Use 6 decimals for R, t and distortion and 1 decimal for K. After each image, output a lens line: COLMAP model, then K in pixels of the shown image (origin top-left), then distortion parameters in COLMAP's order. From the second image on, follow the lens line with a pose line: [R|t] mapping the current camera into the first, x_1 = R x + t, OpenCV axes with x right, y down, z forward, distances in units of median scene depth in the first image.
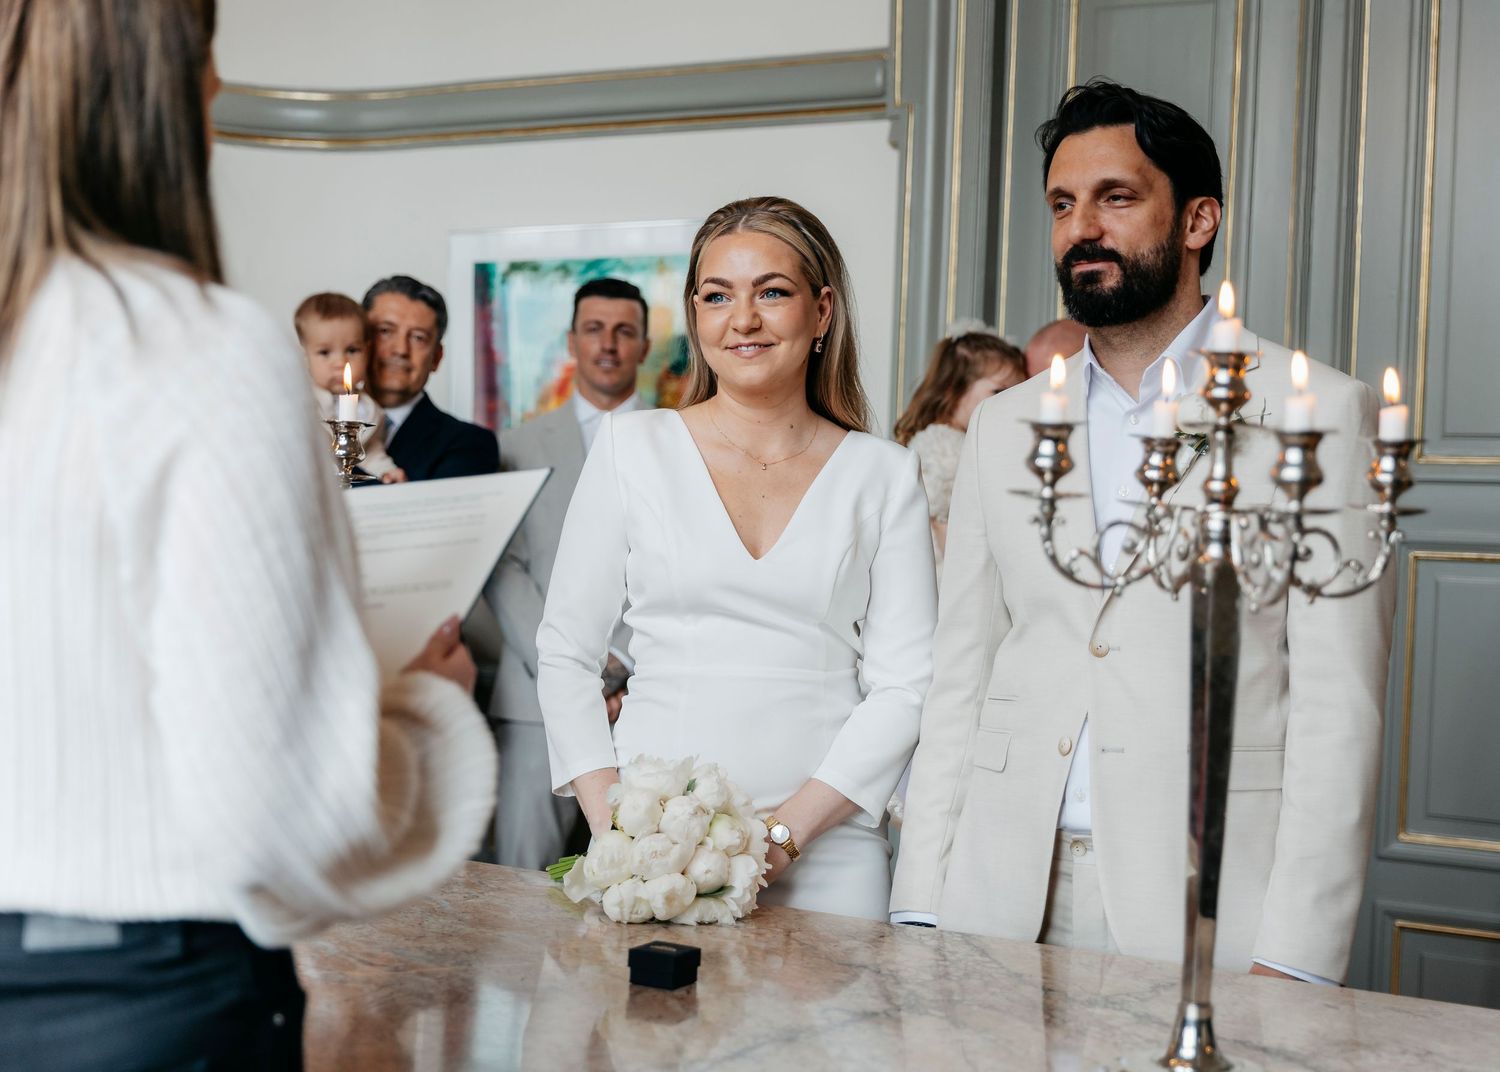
lens RADIAL K [[2246.1, 0, 745.3], [0, 2246.1, 534.5], [0, 0, 1]] dist [0.005178, 0.000000]
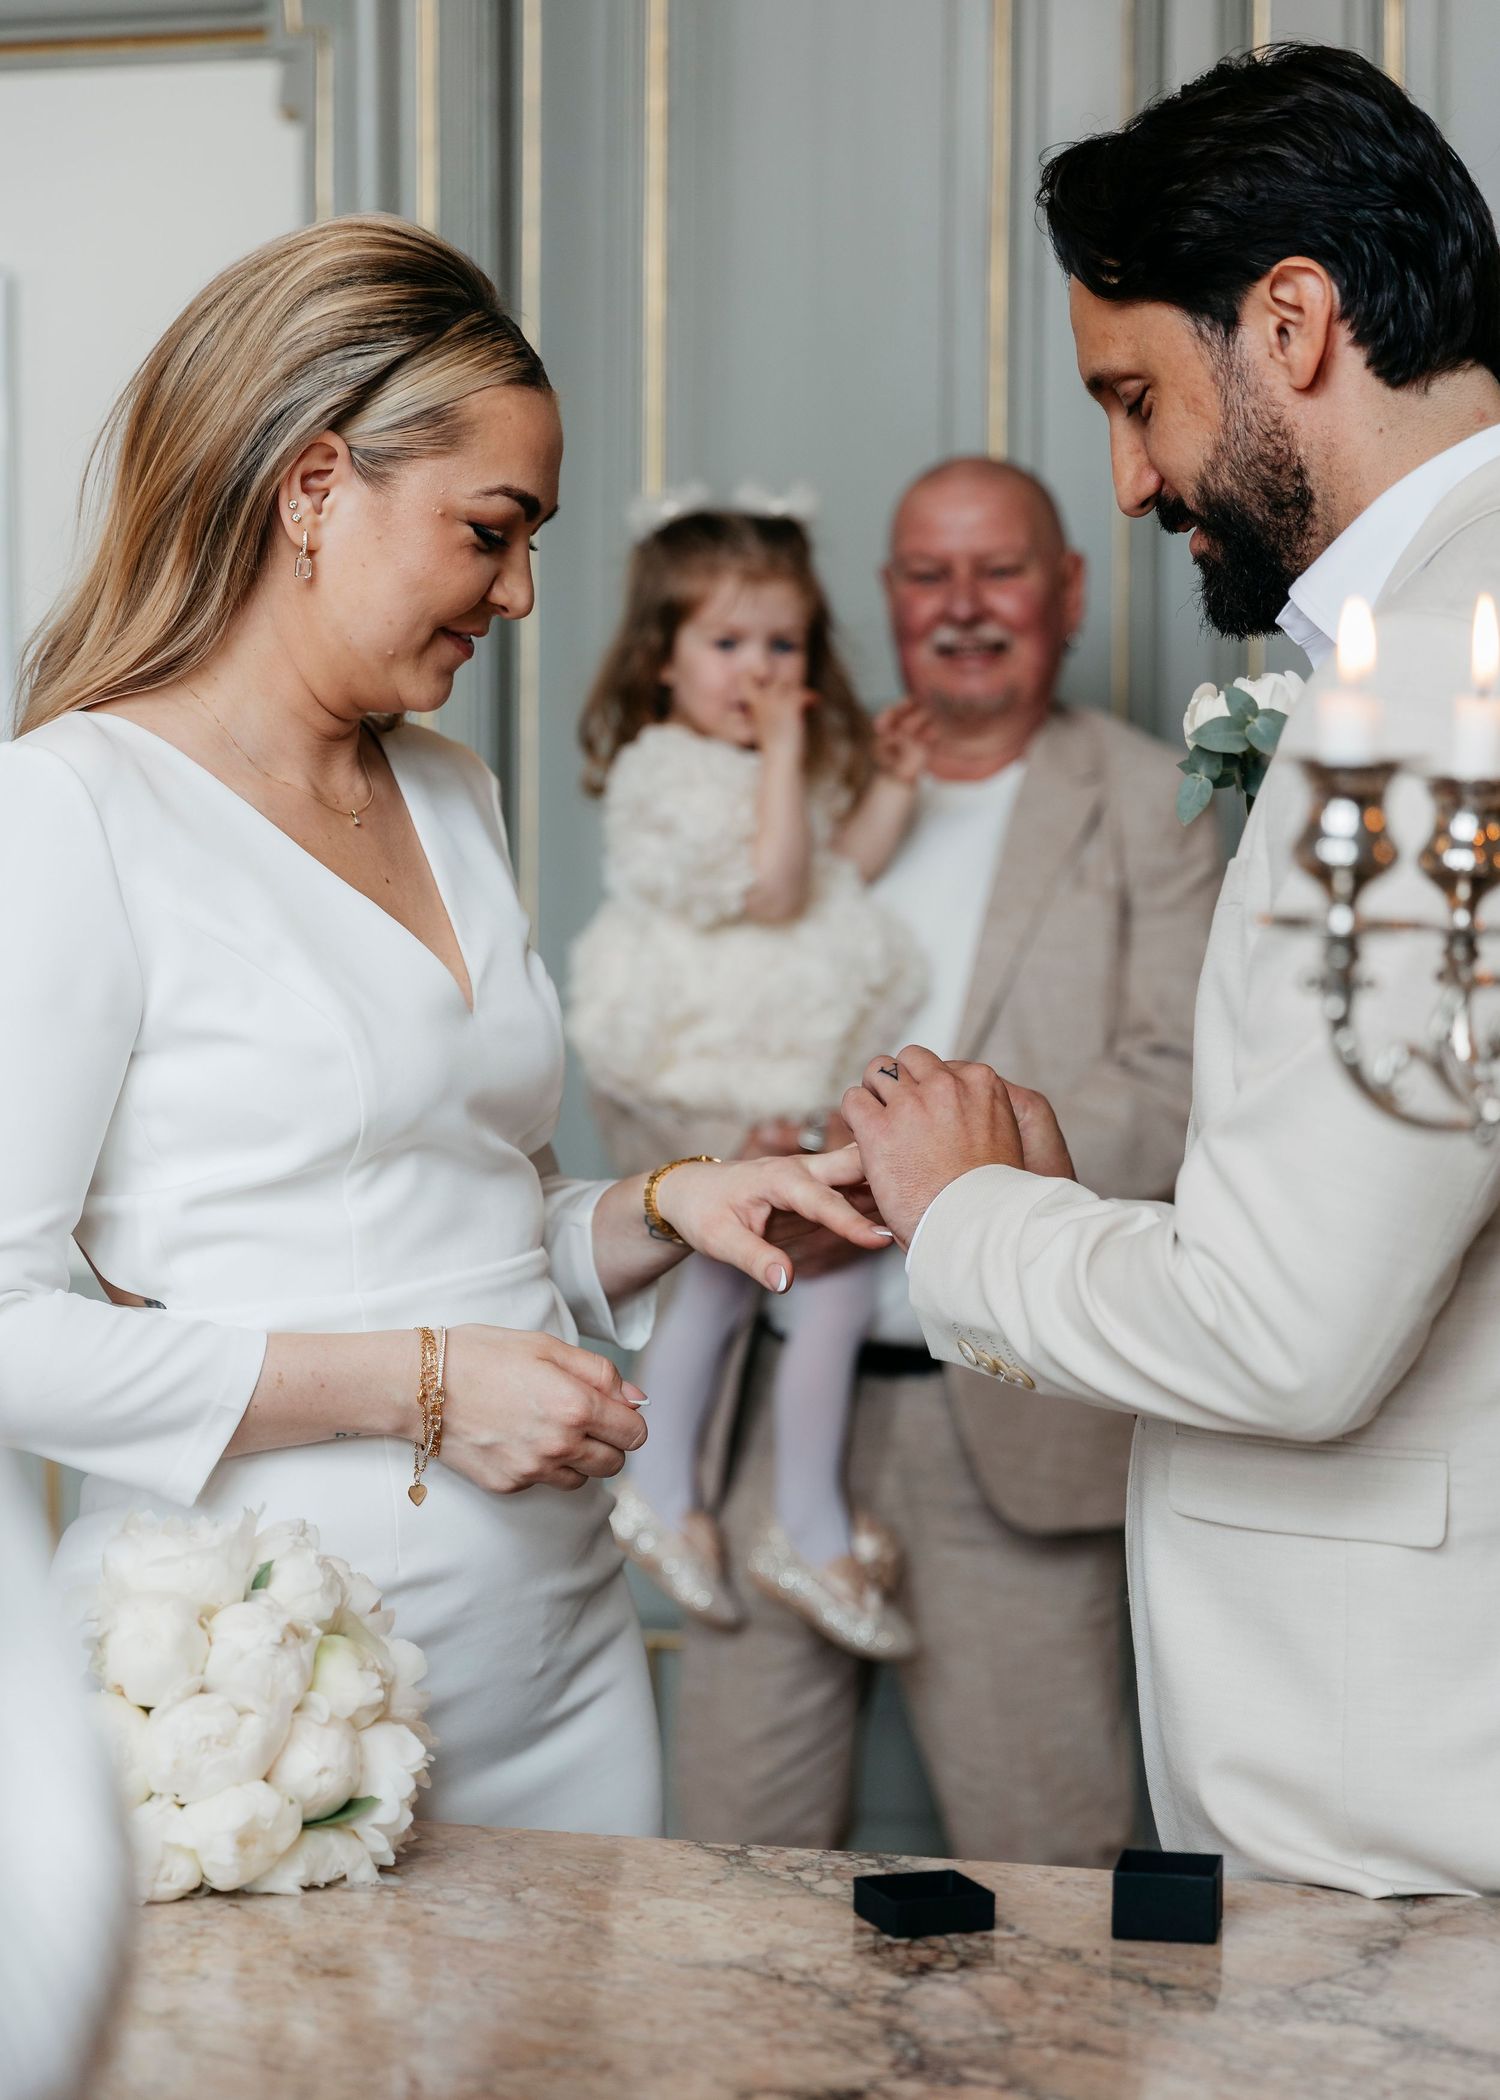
lens RADIAL K [[4393.3, 0, 749.0], [0, 4393.3, 1048.6], [0, 0, 1]] dist [-0.004548, 0.000000]
pose [[0.967674, -0.044444, 0.248258, -0.176653], [0.035025, 0.998494, 0.042231, -0.031137], [-0.249761, -0.032171, 0.967773, 0.181479]]
